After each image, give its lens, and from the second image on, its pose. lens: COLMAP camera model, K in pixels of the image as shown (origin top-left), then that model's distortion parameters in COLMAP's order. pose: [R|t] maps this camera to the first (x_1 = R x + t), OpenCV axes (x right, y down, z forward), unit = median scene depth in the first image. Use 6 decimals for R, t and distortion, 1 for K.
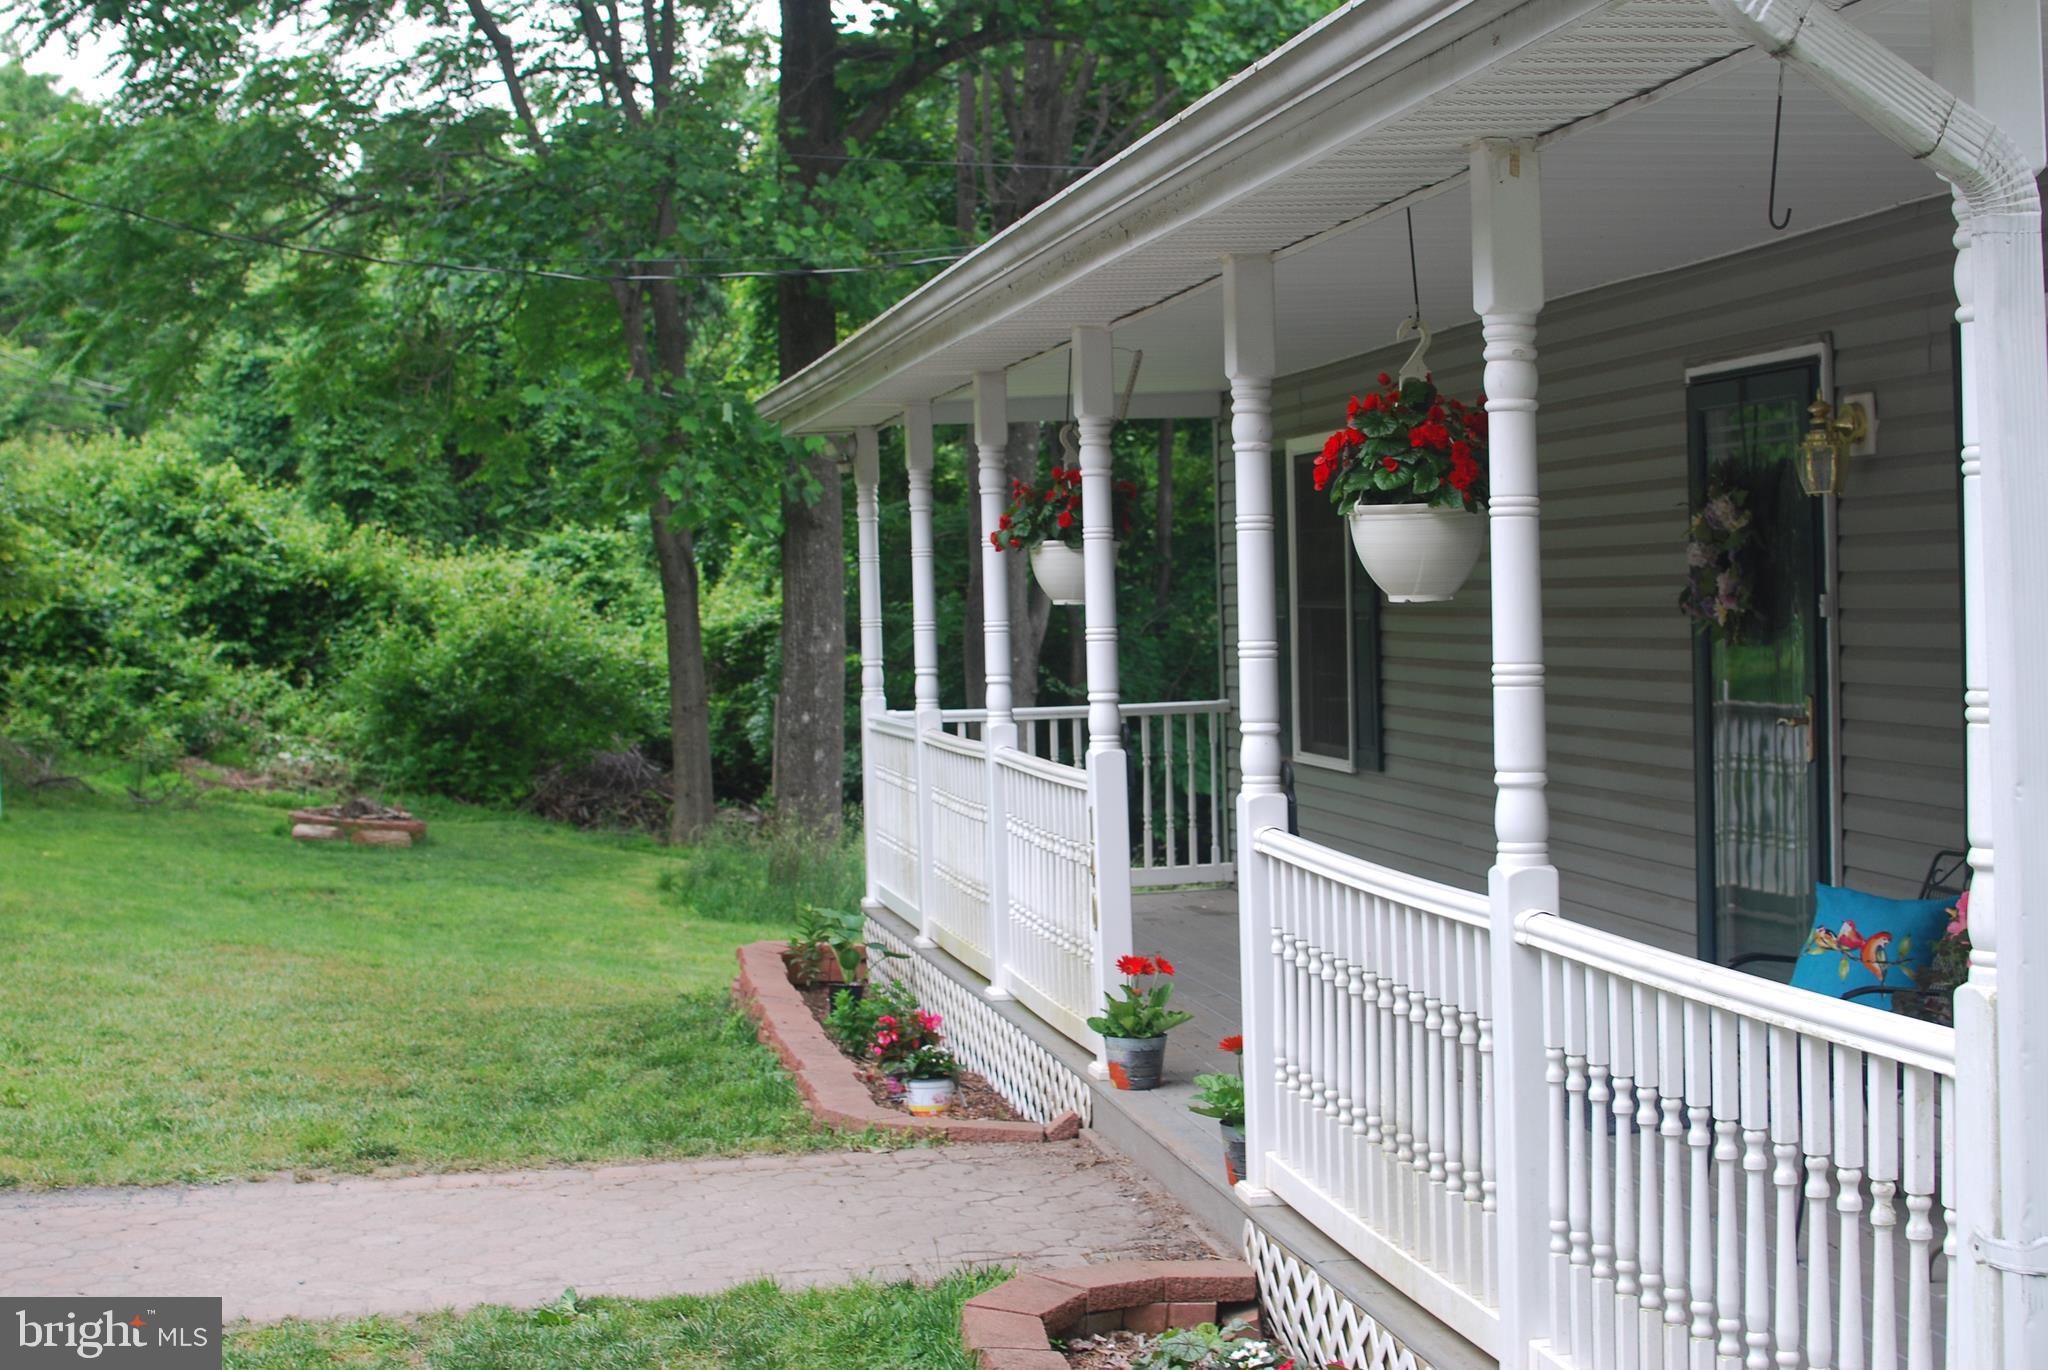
lens RADIAL K [[3156.7, 0, 1032.4], [0, 3156.7, 688.3], [0, 0, 1]] dist [-0.158764, 0.000000]
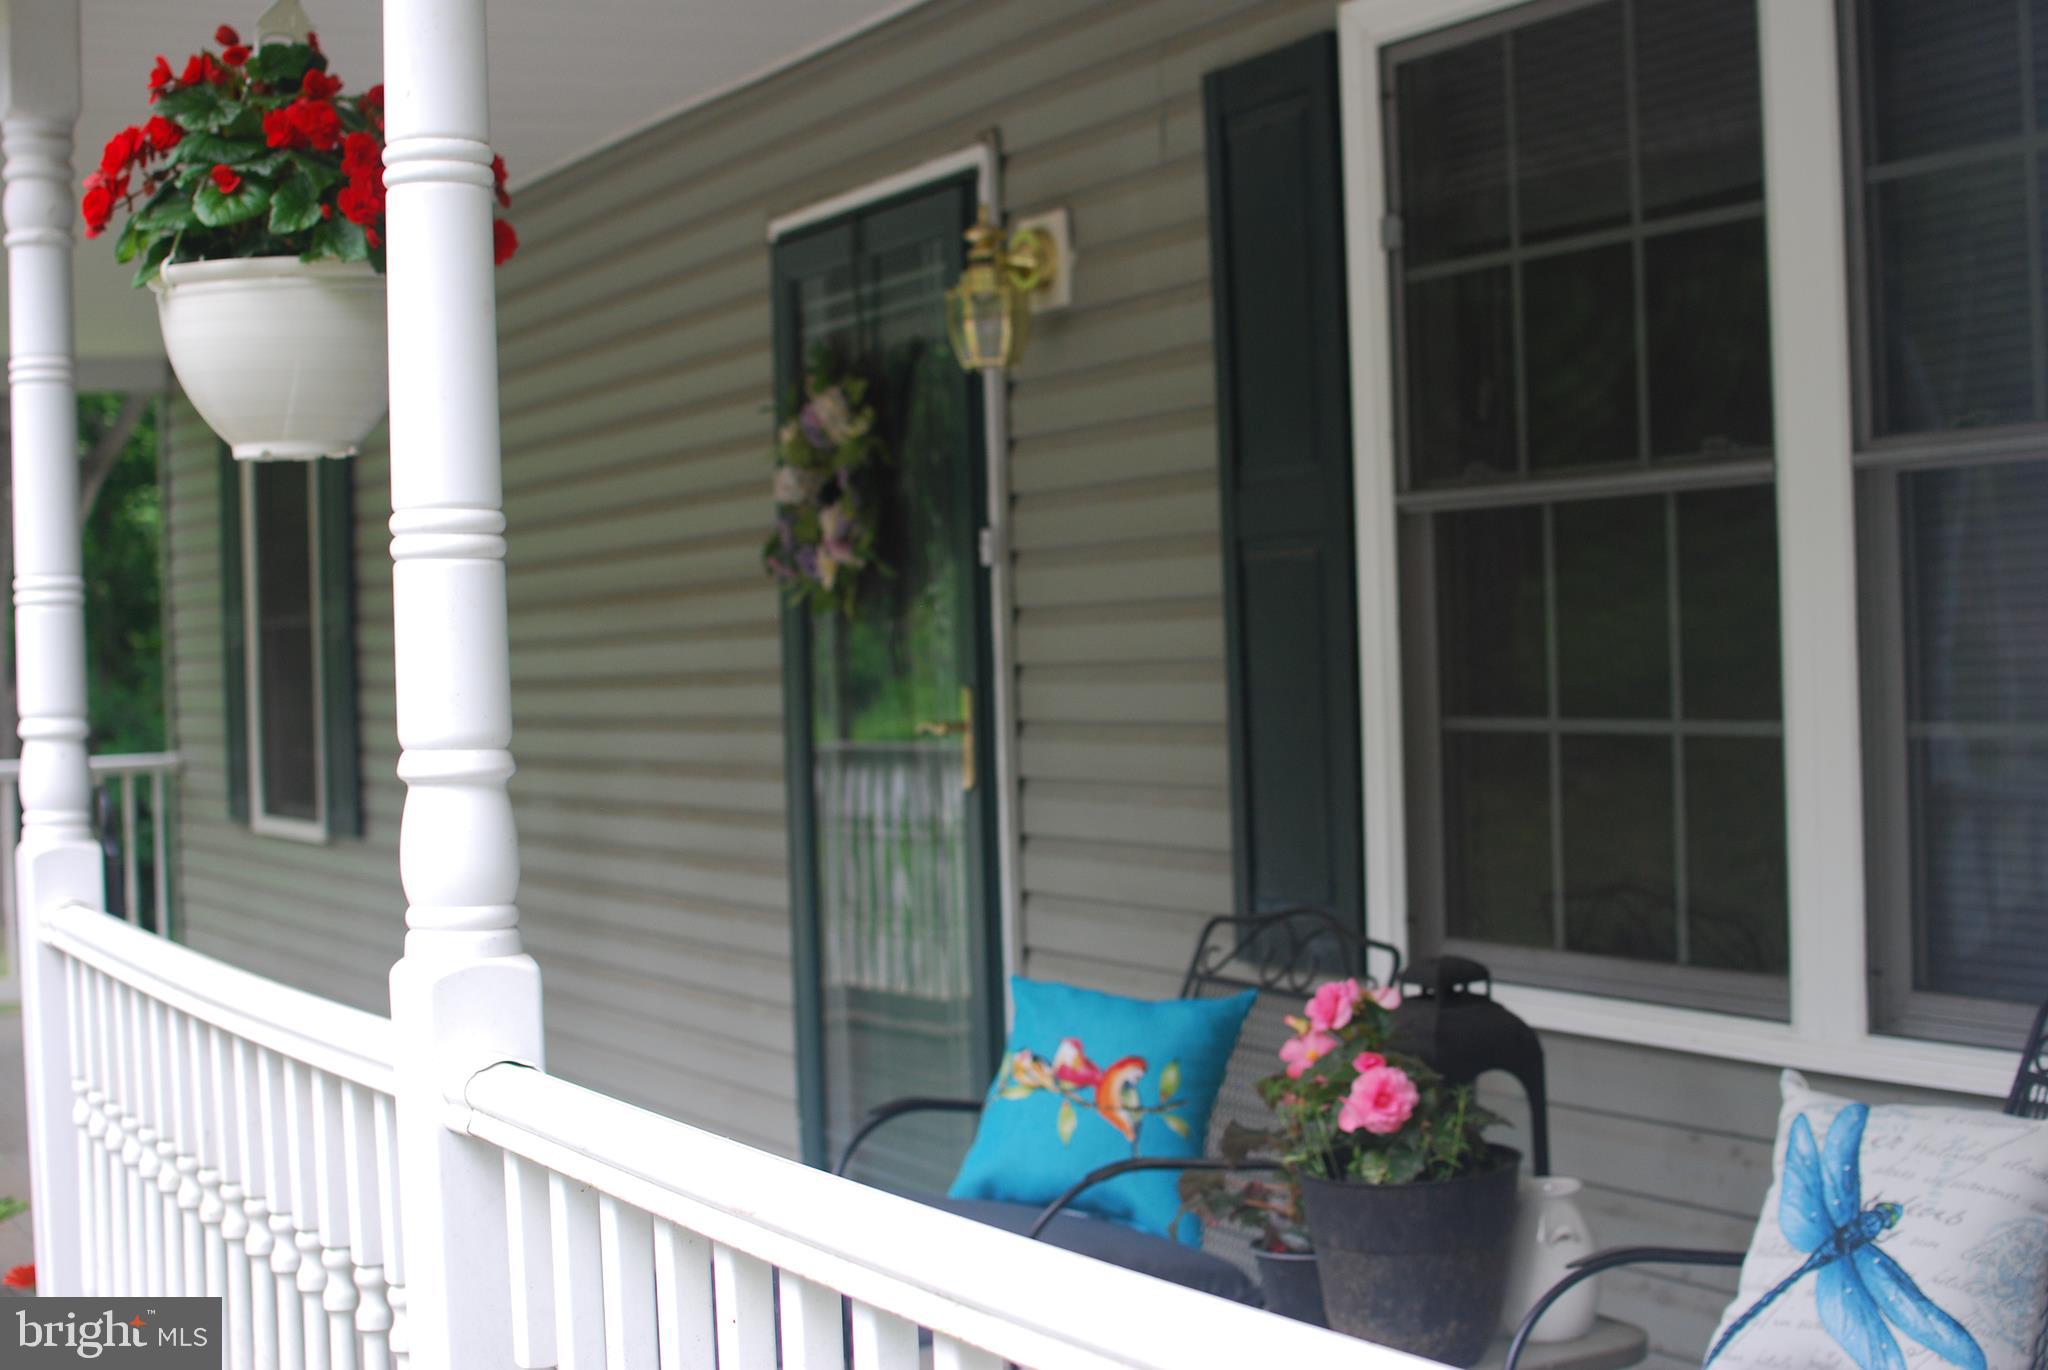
lens RADIAL K [[3156.7, 0, 1022.5], [0, 3156.7, 695.7], [0, 0, 1]] dist [-0.158764, 0.000000]
pose [[0.957219, -0.006295, 0.289296, 0.070493], [0.014412, 0.999560, -0.025938, 0.021712], [-0.289006, 0.028998, 0.956888, 0.373076]]
